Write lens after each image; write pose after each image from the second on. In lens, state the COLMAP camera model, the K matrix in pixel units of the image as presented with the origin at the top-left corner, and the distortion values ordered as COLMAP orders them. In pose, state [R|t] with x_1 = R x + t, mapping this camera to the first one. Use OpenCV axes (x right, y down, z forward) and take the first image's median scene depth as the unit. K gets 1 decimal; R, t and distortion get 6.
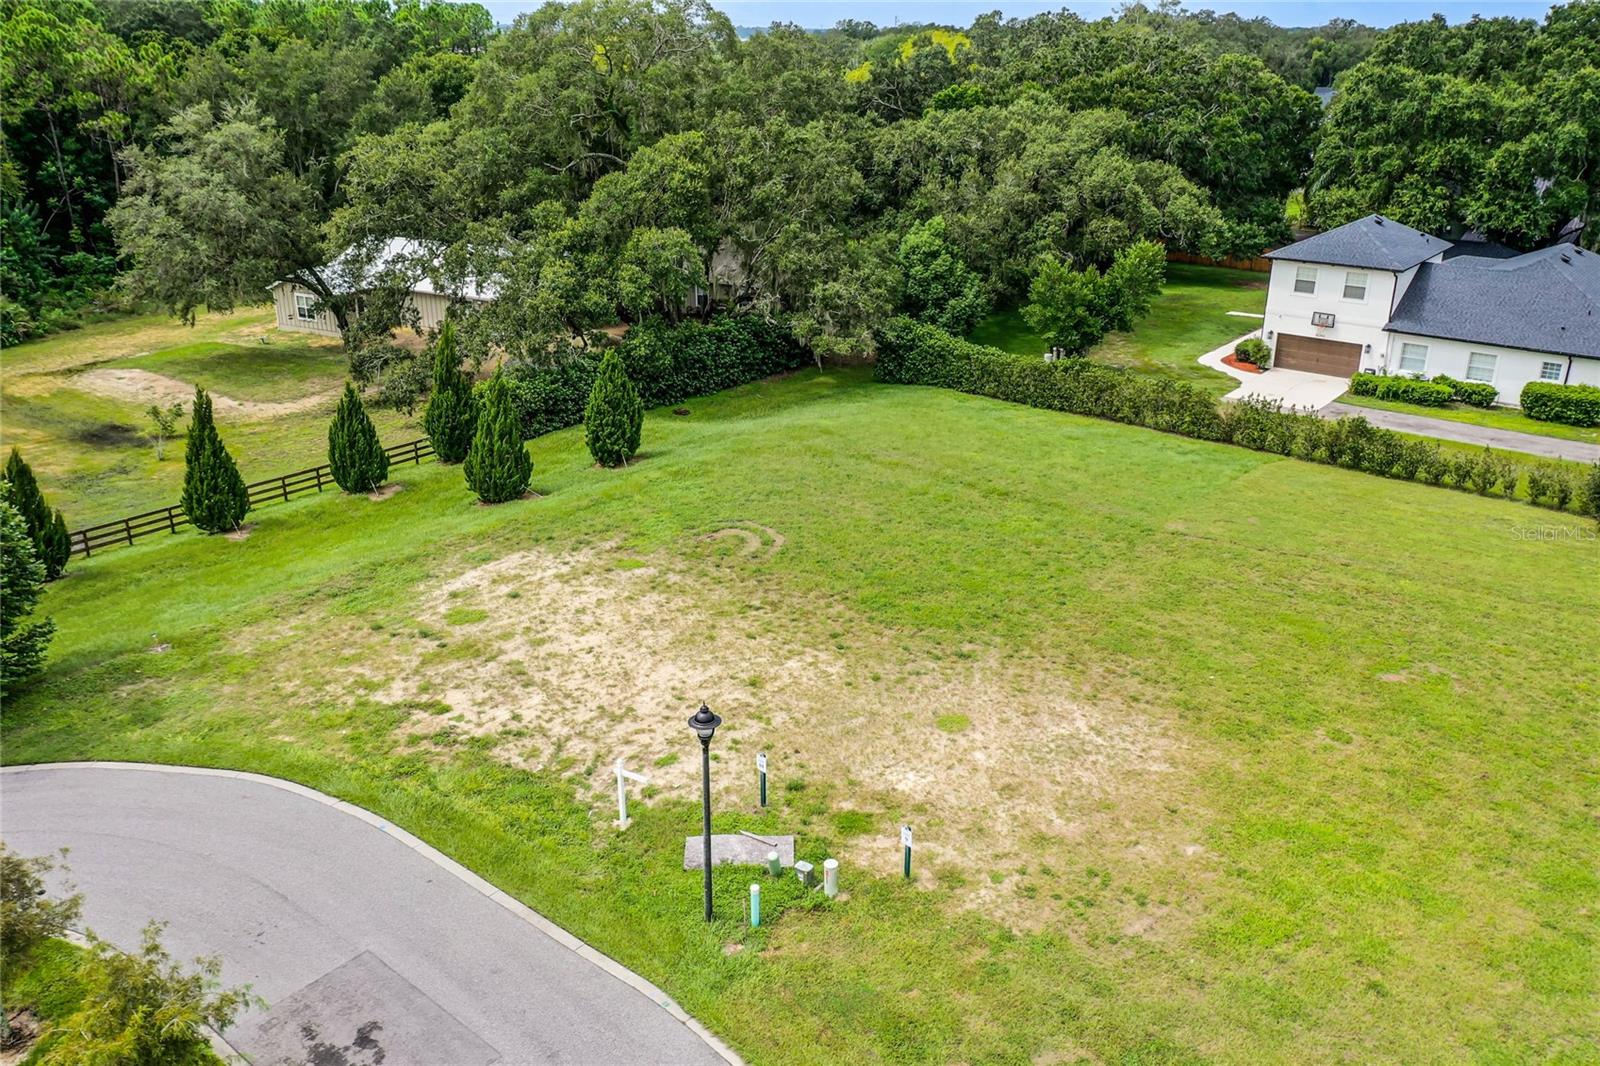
lens RADIAL K [[1266.5, 0, 805.2], [0, 1266.5, 533.9], [0, 0, 1]] dist [0.007910, -0.000315]
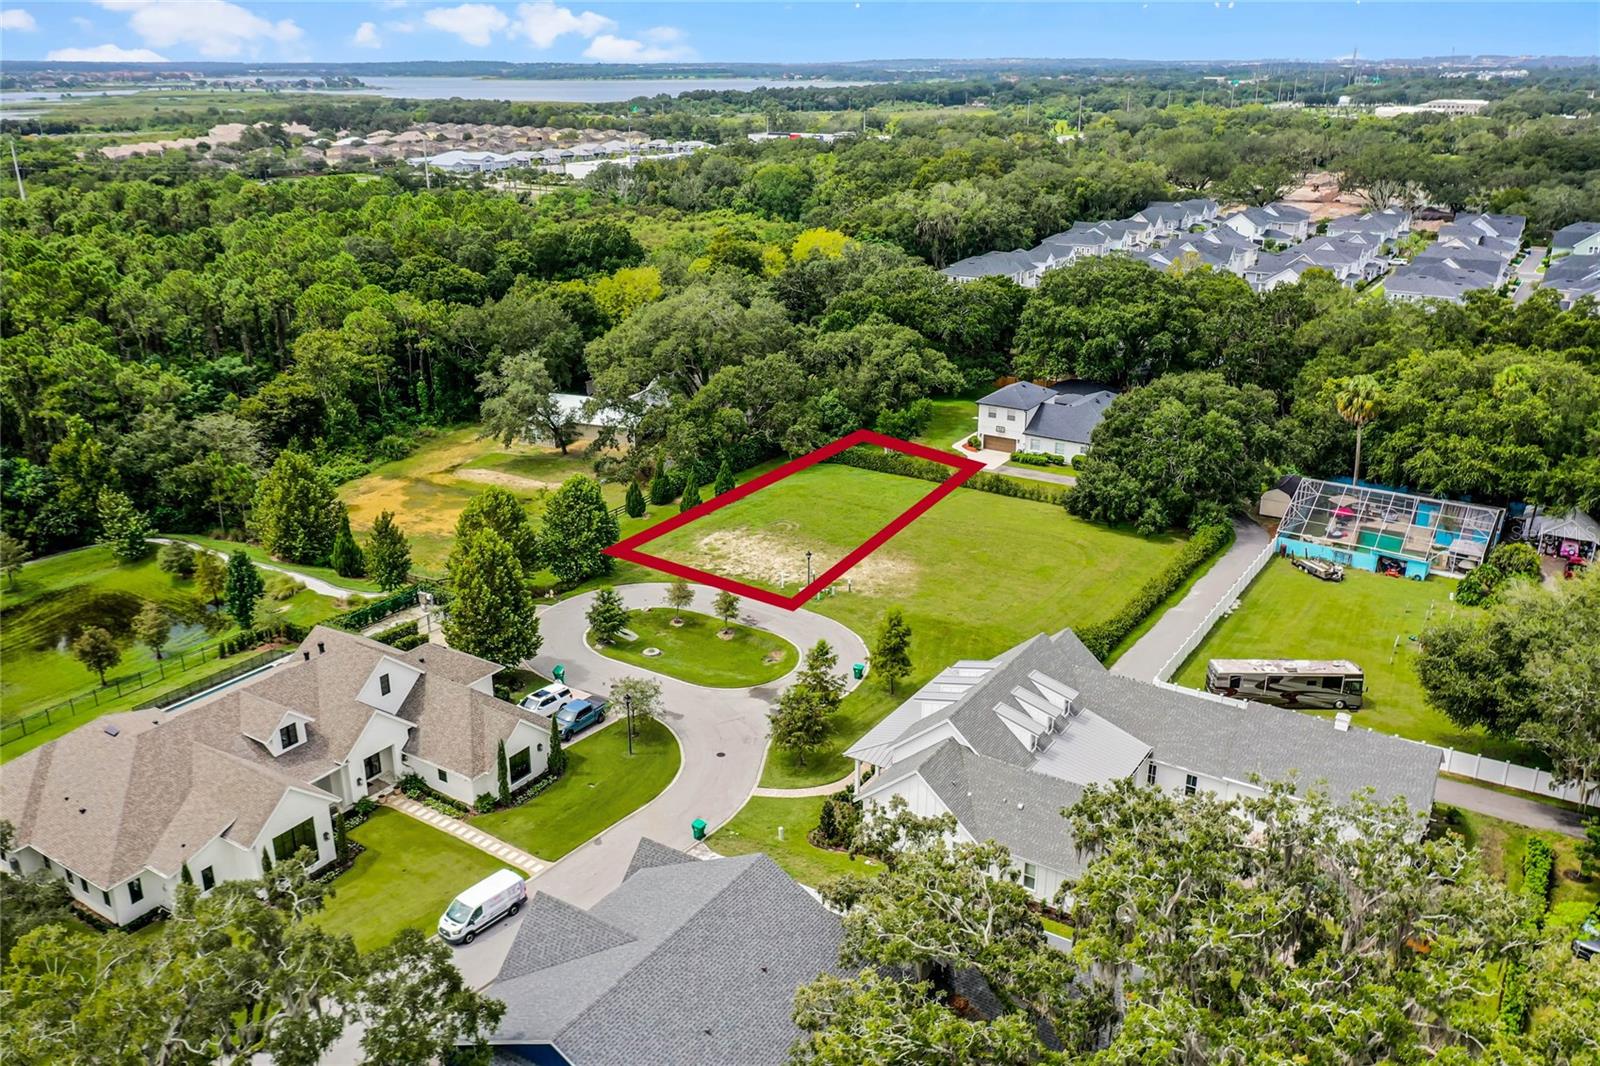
lens RADIAL K [[1266.5, 0, 798.3], [0, 1266.5, 531.9], [0, 0, 1]] dist [0.007910, -0.000315]
pose [[0.994841, -0.042968, 0.091896, -0.186841], [0.044956, 0.998795, -0.019673, 0.050369], [-0.090940, 0.023703, 0.995574, -1.285194]]
